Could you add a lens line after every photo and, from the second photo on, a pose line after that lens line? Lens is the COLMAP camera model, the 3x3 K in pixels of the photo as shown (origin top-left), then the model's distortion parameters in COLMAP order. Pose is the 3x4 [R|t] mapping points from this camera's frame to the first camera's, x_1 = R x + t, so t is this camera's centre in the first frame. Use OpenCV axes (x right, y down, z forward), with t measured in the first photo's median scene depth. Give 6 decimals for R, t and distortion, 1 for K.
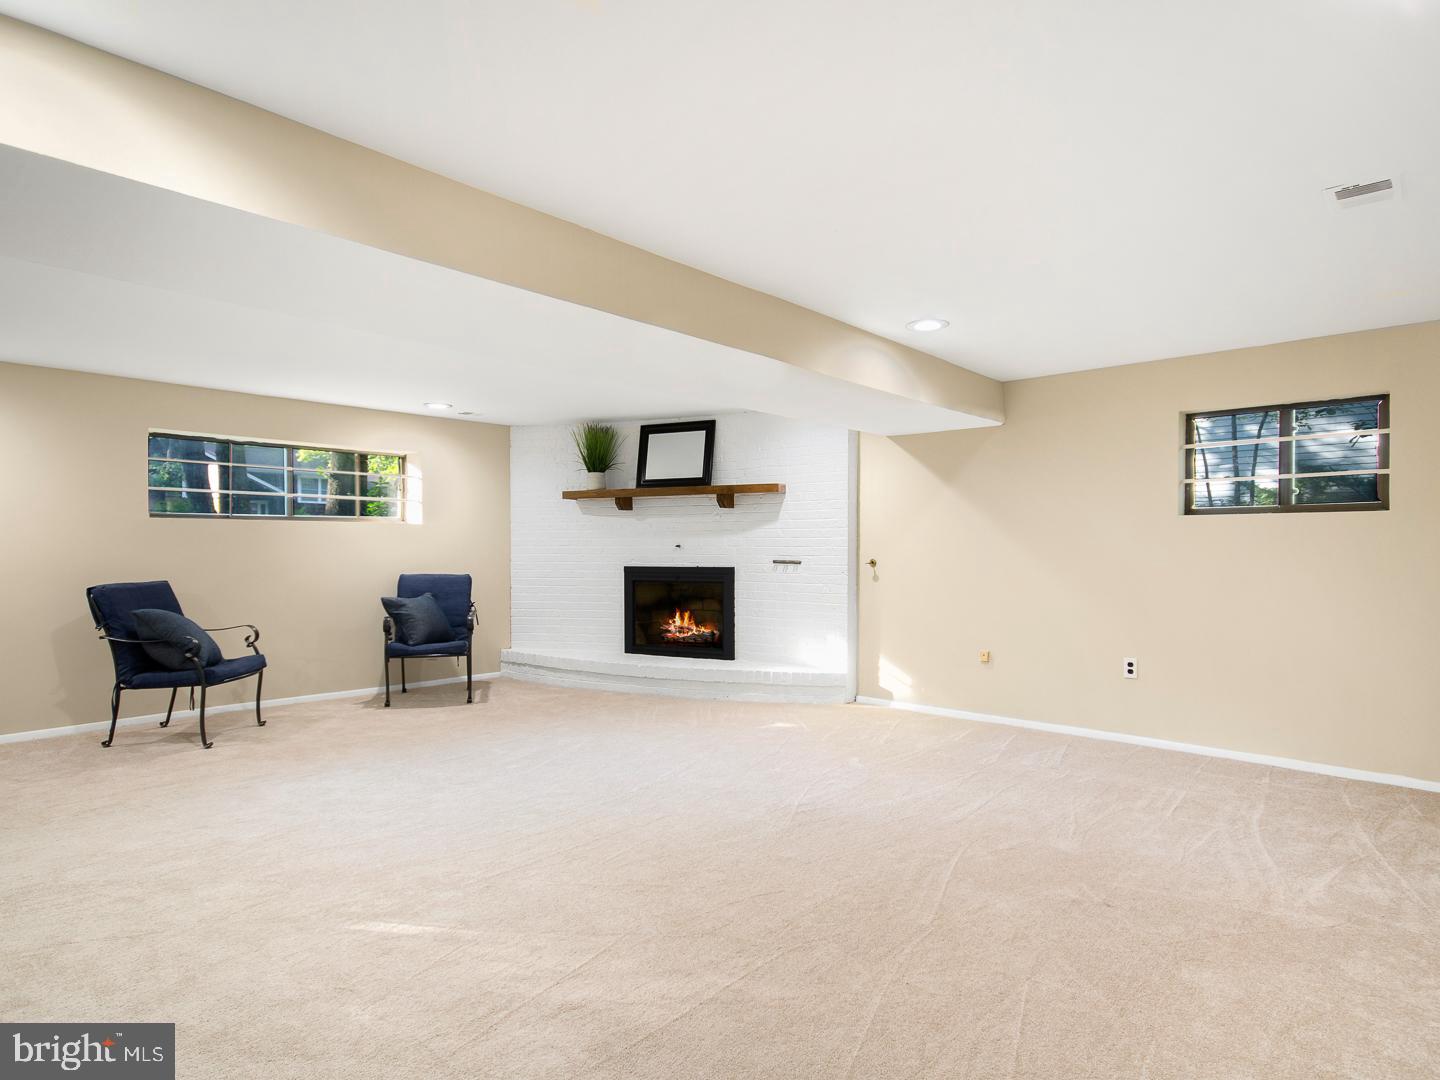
lens RADIAL K [[769.8, 0, 721.5], [0, 769.8, 552.1], [0, 0, 1]] dist [-0.000130, 0.000080]
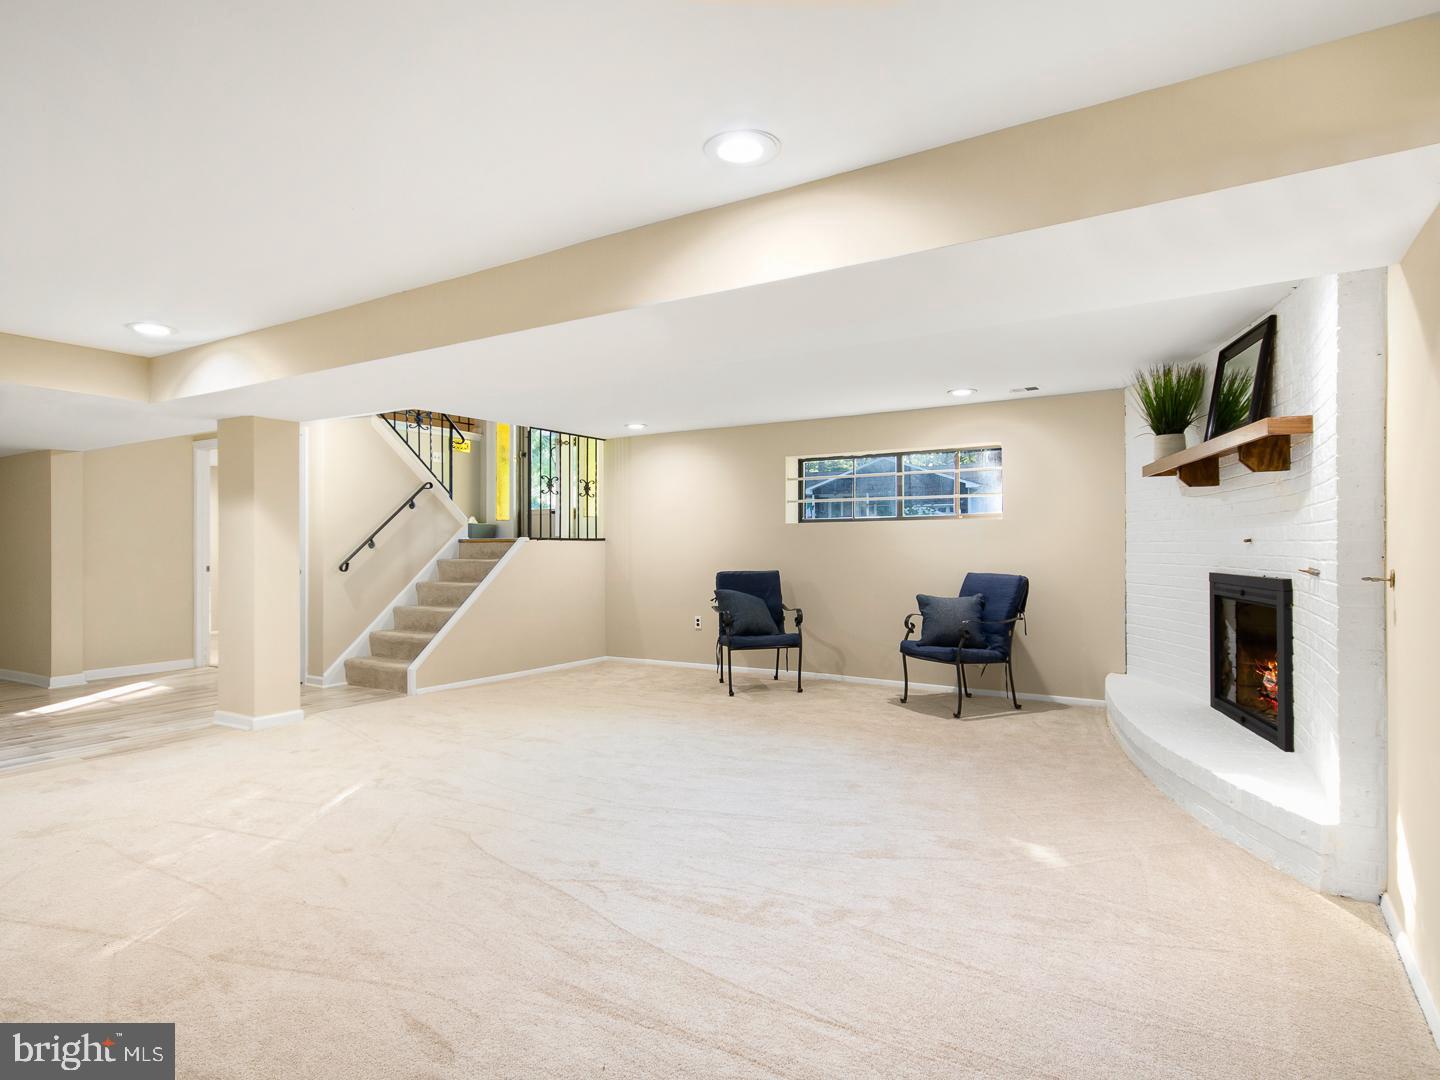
lens RADIAL K [[798.0, 0, 720.0], [0, 798.0, 540.0], [0, 0, 1]] dist [0.004317, 0.000848]
pose [[0.197782, -0.008474, -0.980209, 0.484721], [-0.004298, 0.999946, -0.009512, -0.001219], [0.980237, 0.006094, 0.197735, 0.497757]]
